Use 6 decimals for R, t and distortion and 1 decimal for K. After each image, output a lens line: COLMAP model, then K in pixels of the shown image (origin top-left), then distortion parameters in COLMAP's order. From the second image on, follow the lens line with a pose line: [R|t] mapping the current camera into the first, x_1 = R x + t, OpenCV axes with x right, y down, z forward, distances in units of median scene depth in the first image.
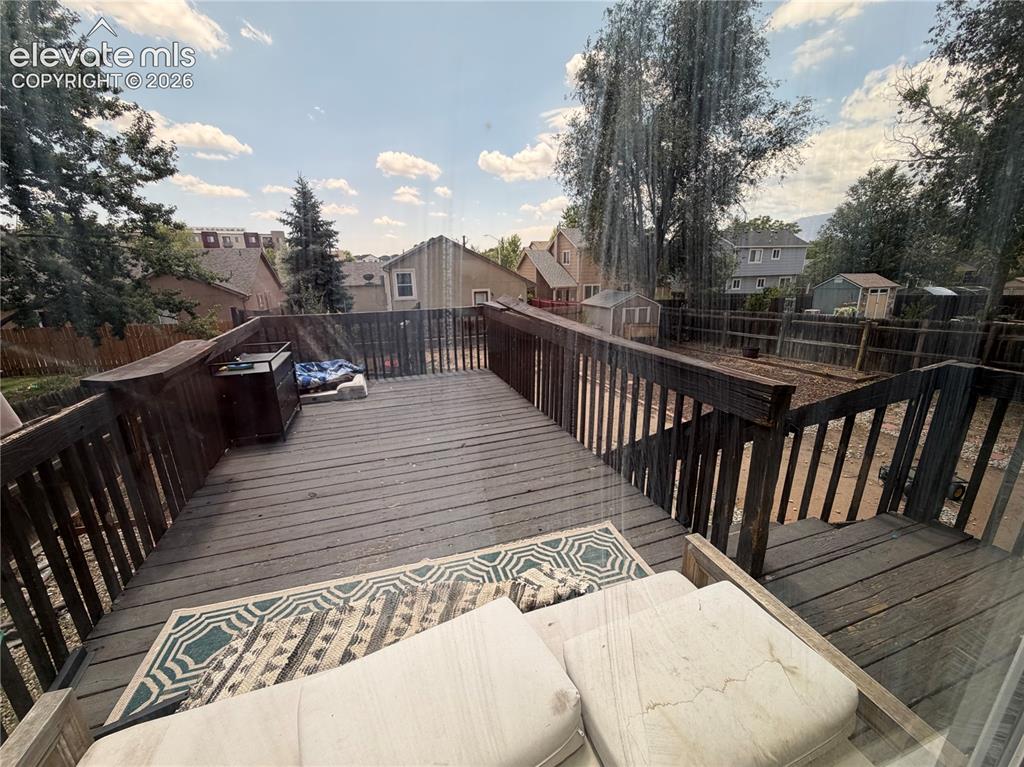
lens RADIAL K [[411.2, 0, 512.0], [0, 411.2, 383.5], [0, 0, 1]] dist [-0.002658, 0.005002]
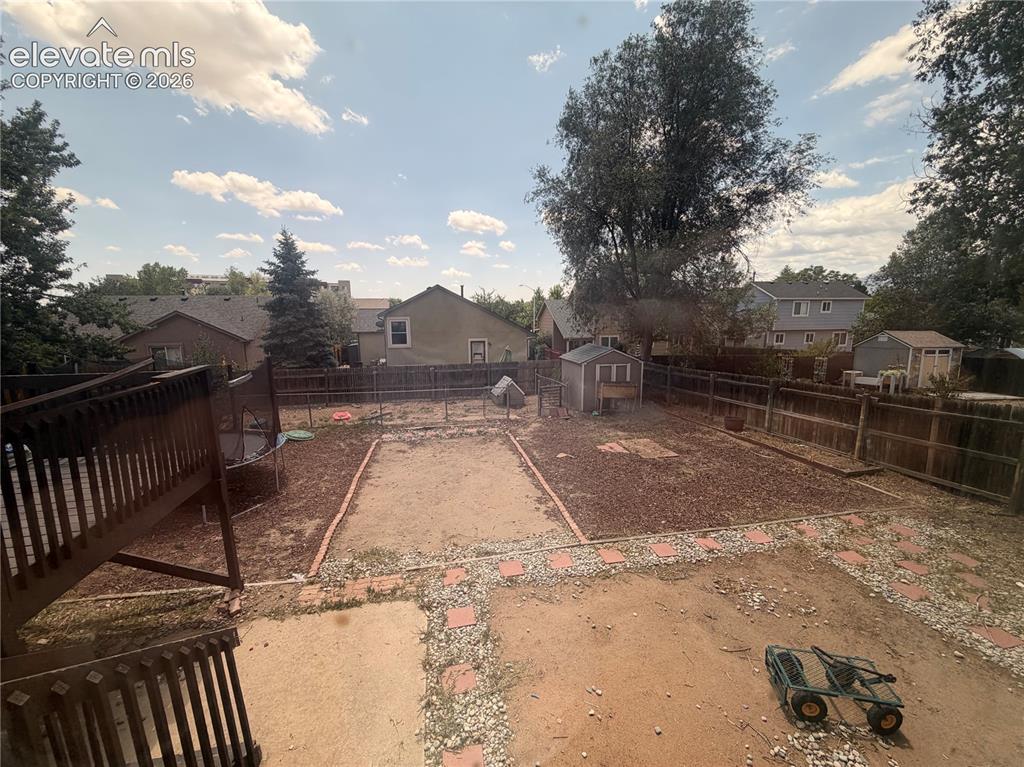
lens RADIAL K [[411.0, 0, 512.0], [0, 411.0, 383.5], [0, 0, 1]] dist [0.000380, -0.000146]
pose [[0.990298, 0.036602, -0.134056, 0.158792], [-0.051340, 0.992803, -0.108193, -0.028215], [0.129131, 0.114026, 0.985050, 0.081752]]
